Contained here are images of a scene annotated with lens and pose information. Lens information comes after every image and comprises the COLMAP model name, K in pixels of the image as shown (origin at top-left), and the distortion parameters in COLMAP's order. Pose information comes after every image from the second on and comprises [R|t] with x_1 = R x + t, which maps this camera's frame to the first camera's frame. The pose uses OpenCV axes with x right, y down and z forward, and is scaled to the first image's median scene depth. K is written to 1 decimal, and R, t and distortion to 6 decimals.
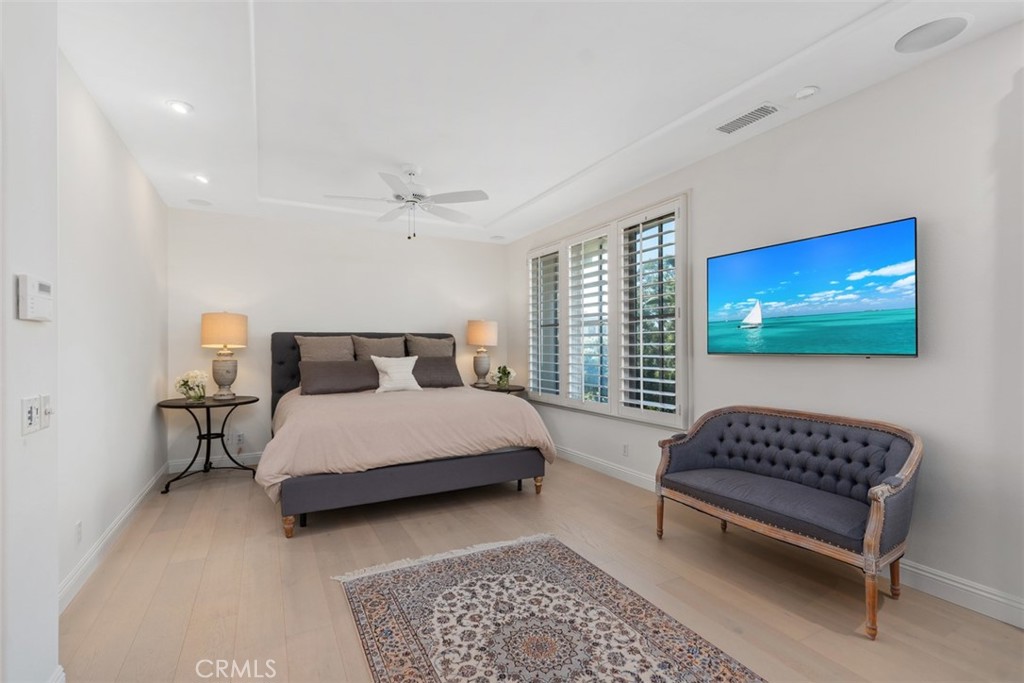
lens RADIAL K [[466.2, 0, 509.7], [0, 466.2, 349.2], [0, 0, 1]] dist [0.000889, -0.003979]
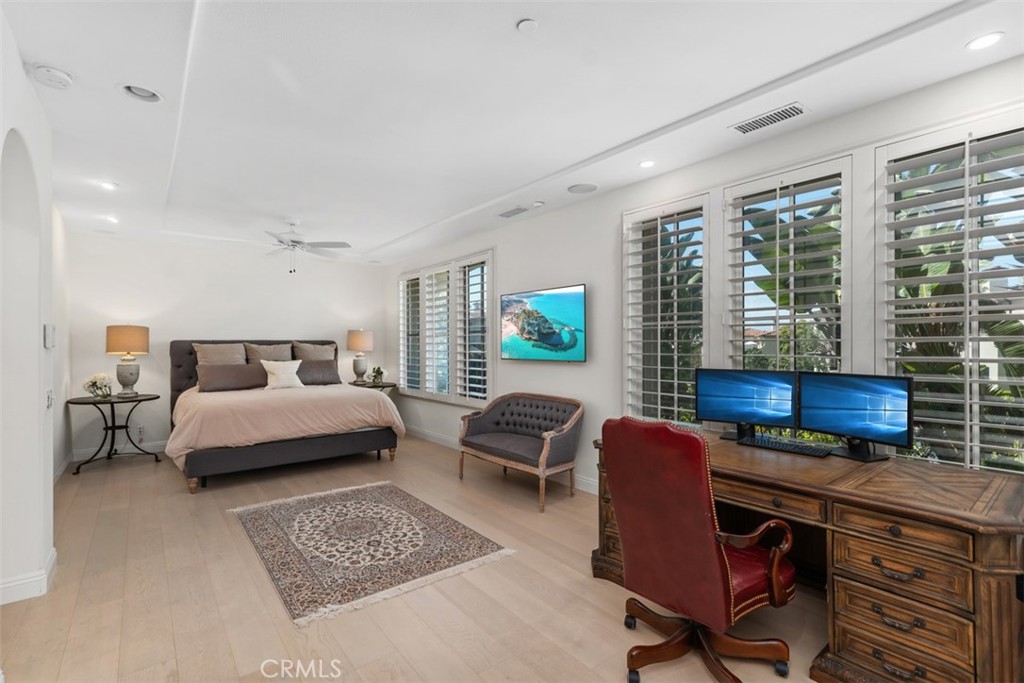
lens RADIAL K [[466.2, 0, 514.4], [0, 466.2, 347.0], [0, 0, 1]] dist [0.000889, -0.003979]
pose [[0.981430, 0.000823, 0.191818, 0.162001], [-0.000453, 0.999998, -0.001971, -0.023718], [-0.191820, 0.001847, 0.981428, -0.443950]]
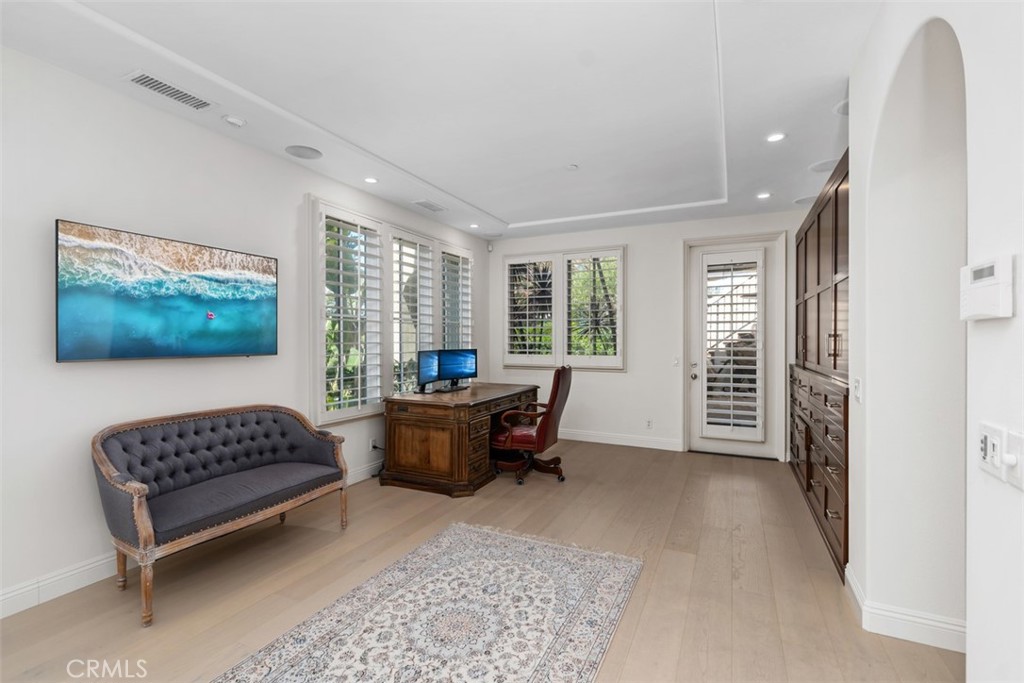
lens RADIAL K [[466.2, 0, 507.3], [0, 466.2, 343.9], [0, 0, 1]] dist [0.000889, -0.003979]
pose [[-0.598007, -0.000981, 0.801490, -0.454827], [0.007483, 0.999949, 0.006807, -0.013213], [-0.801456, 0.010069, -0.597969, 0.800868]]
